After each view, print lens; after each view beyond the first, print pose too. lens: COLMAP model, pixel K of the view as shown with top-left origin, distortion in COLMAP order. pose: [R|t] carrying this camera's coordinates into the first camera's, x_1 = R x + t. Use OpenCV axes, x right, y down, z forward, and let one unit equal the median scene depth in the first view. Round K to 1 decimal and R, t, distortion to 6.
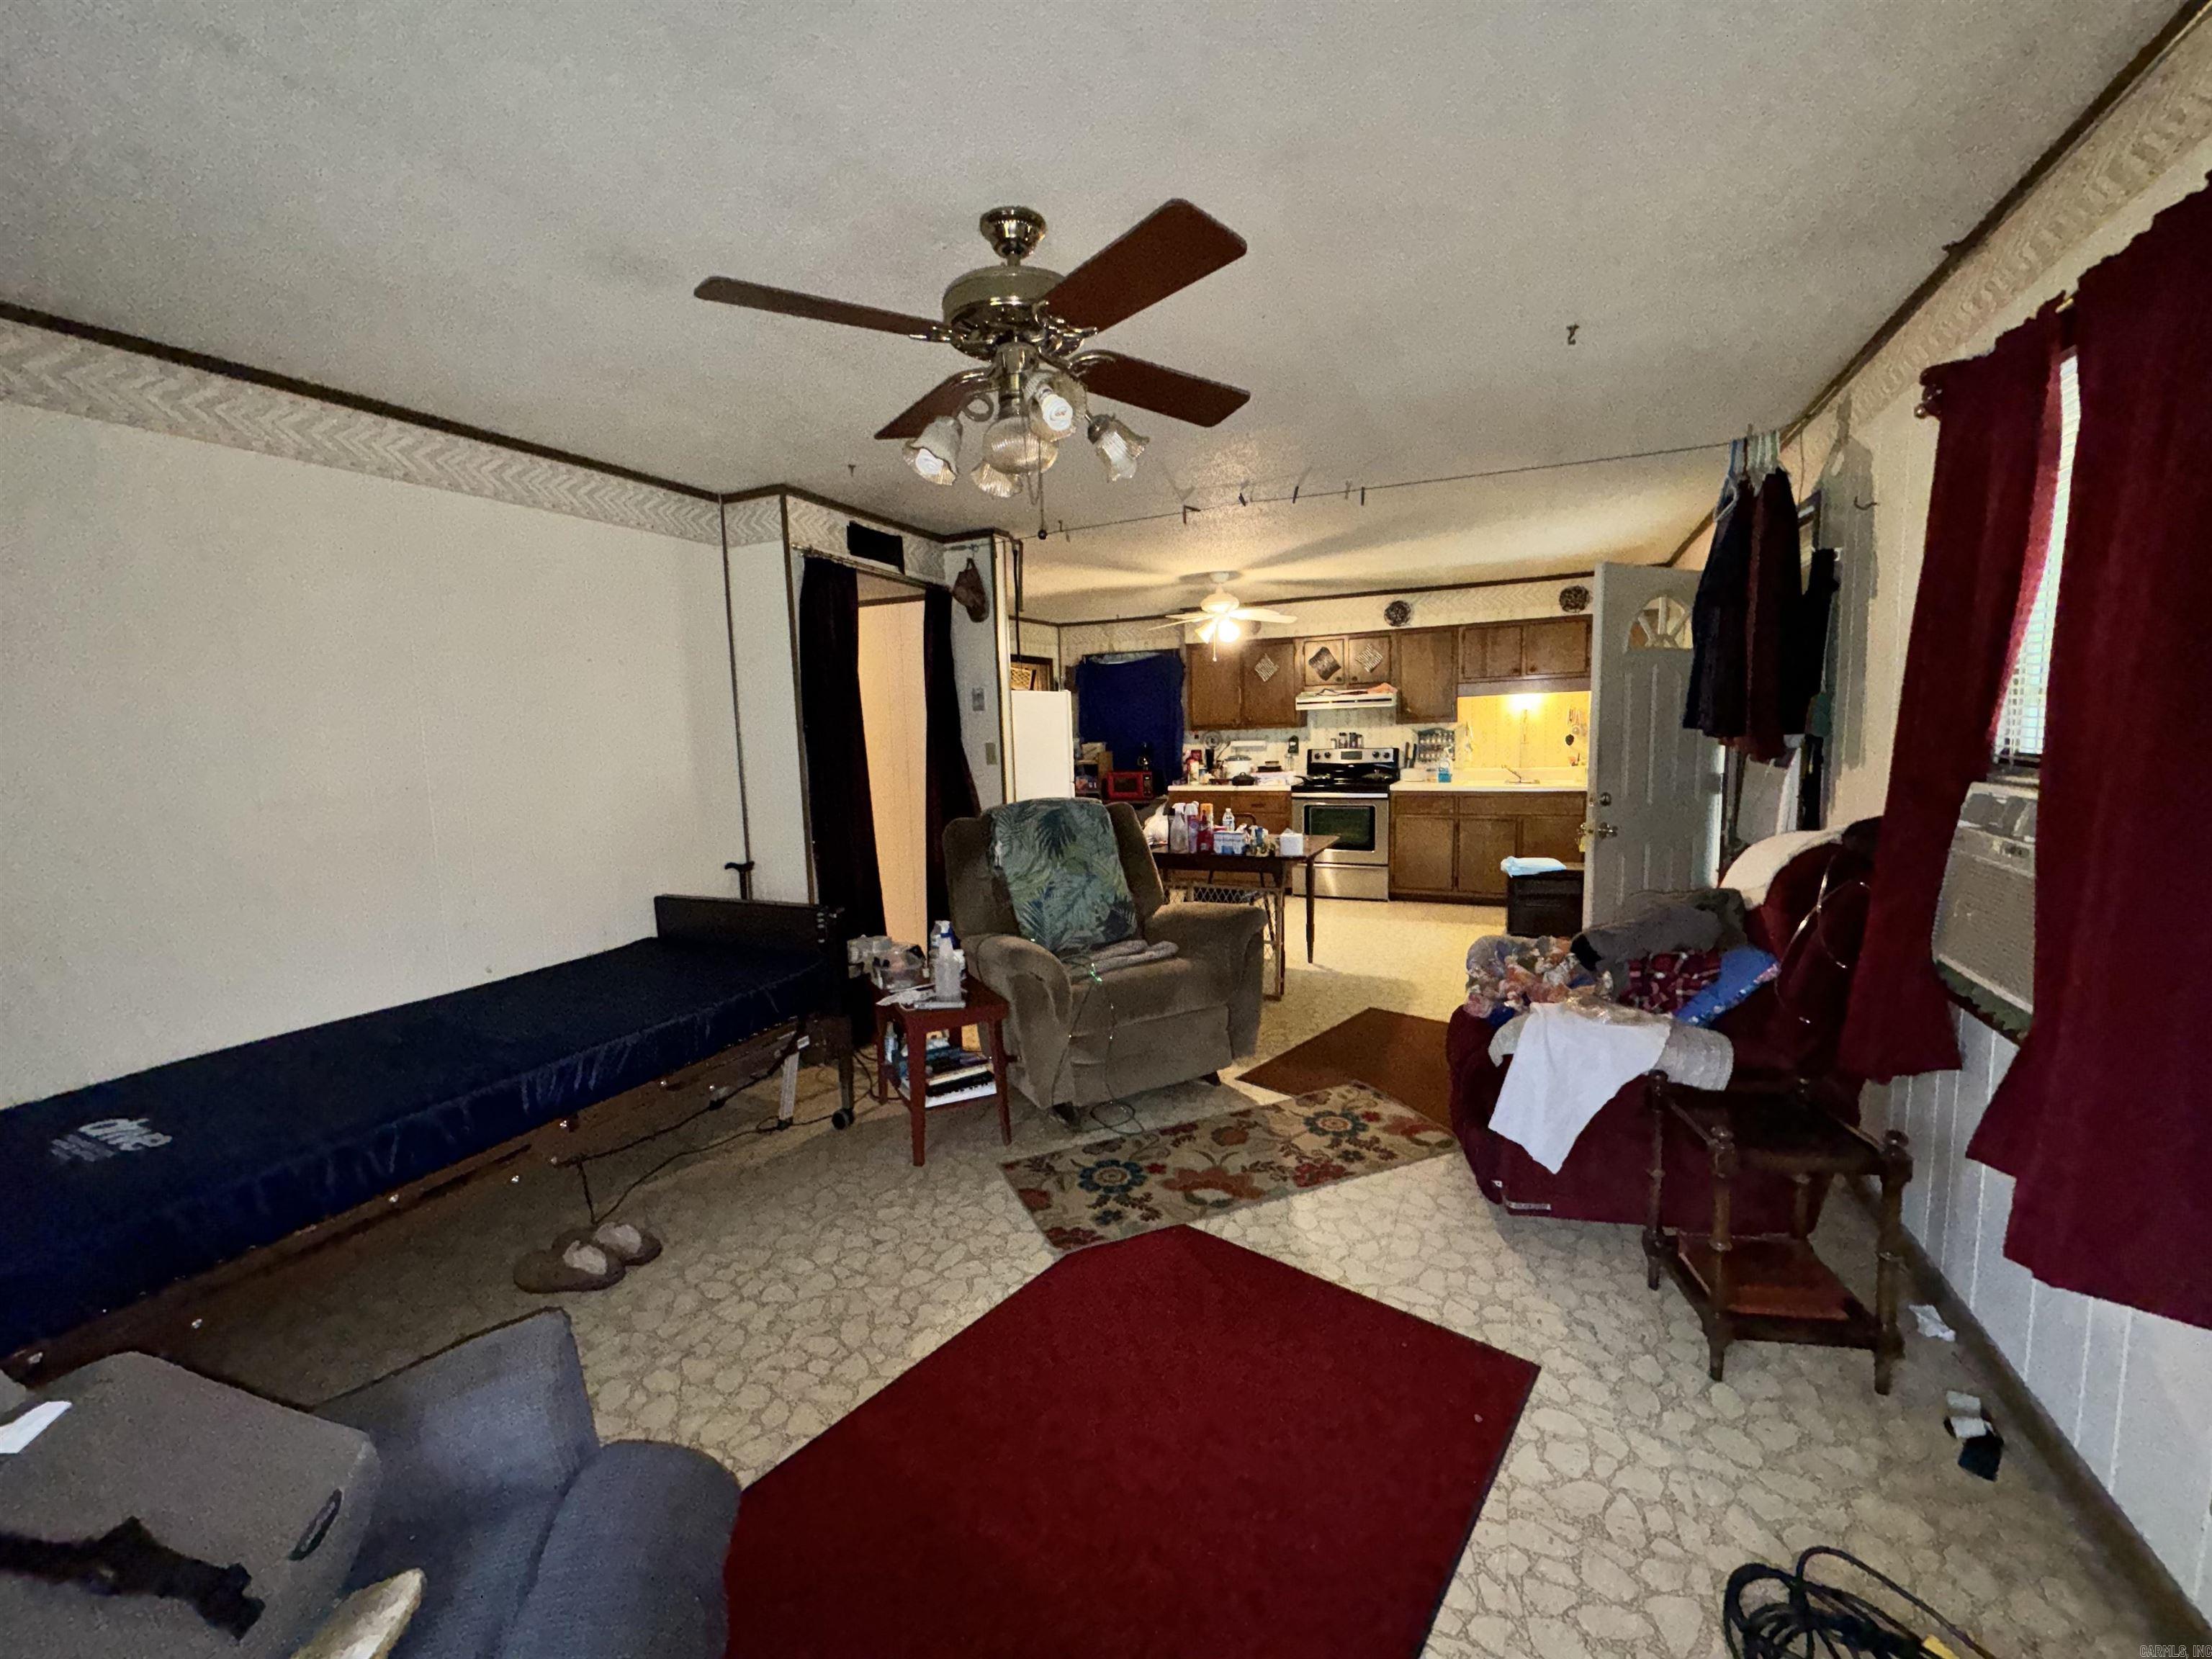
lens RADIAL K [[877.8, 0, 1108.5], [0, 877.8, 827.7], [0, 0, 1]] dist [0.000731, 0.000597]
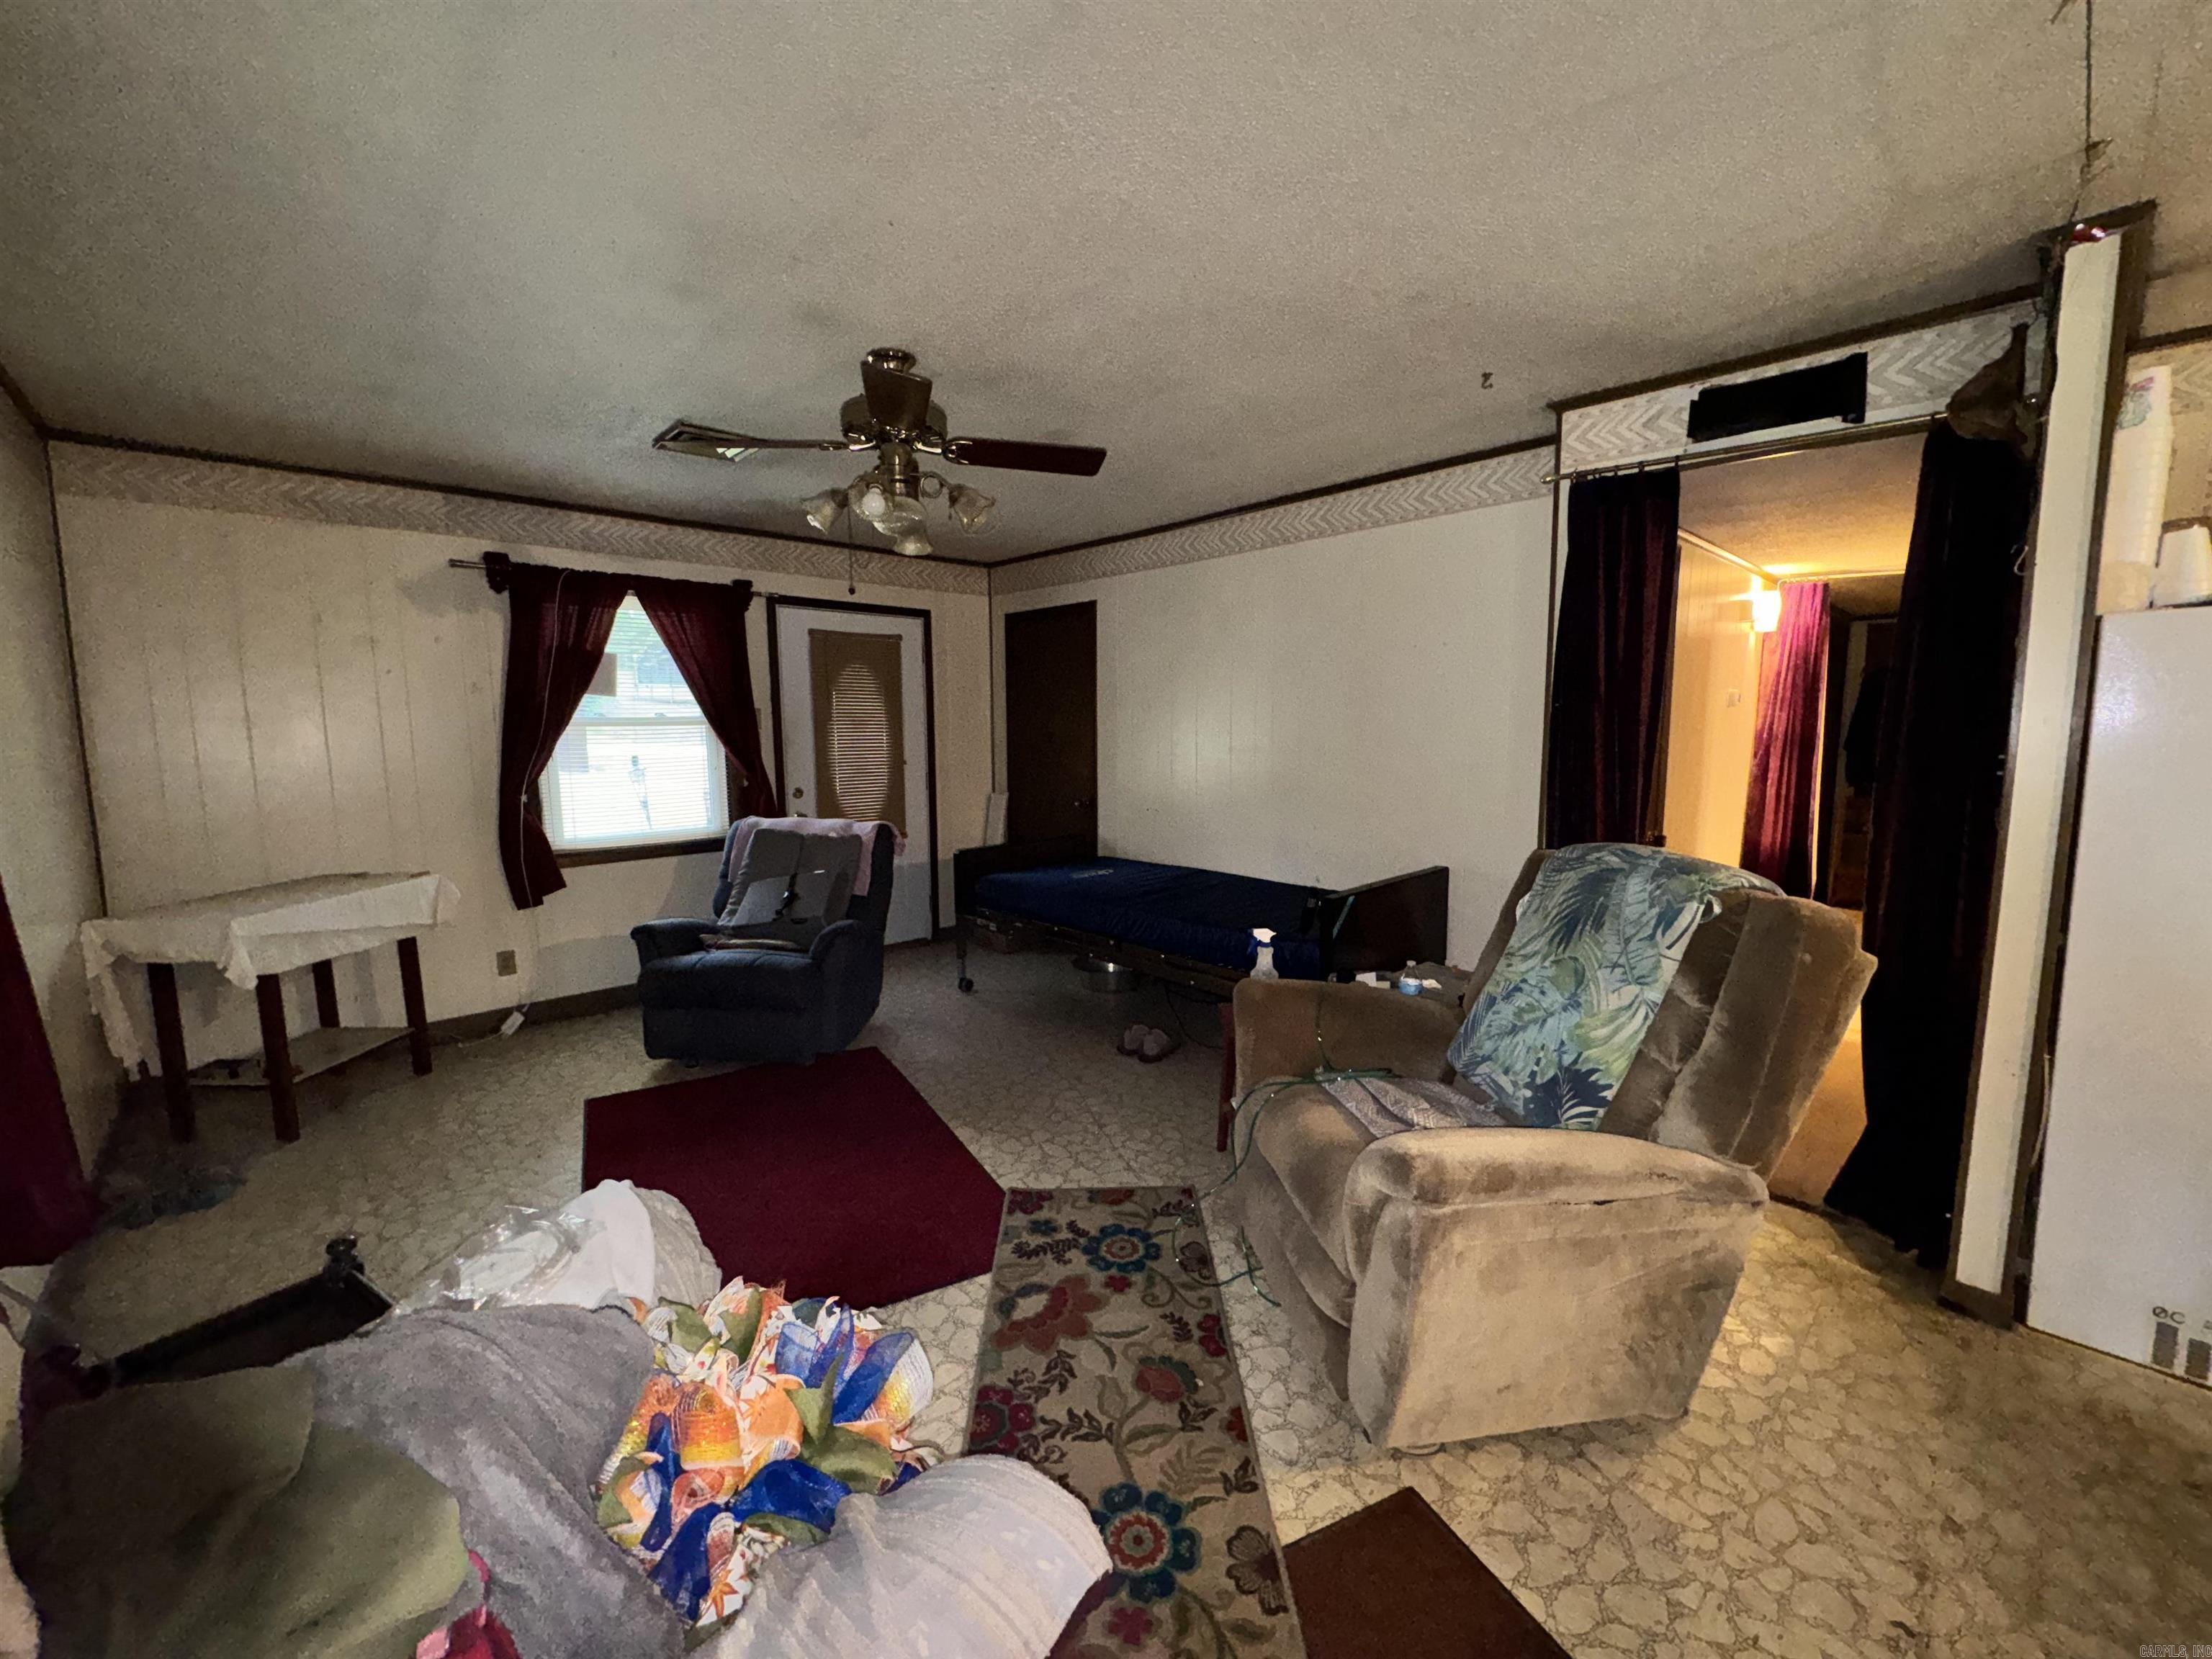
lens RADIAL K [[877.8, 0, 1108.5], [0, 877.8, 827.7], [0, 0, 1]] dist [0.000731, 0.000597]
pose [[-0.367824, 0.146570, -0.918272, 0.711800], [-0.081743, 0.978581, 0.188940, -0.161059], [0.926296, 0.144558, -0.347964, 1.184676]]
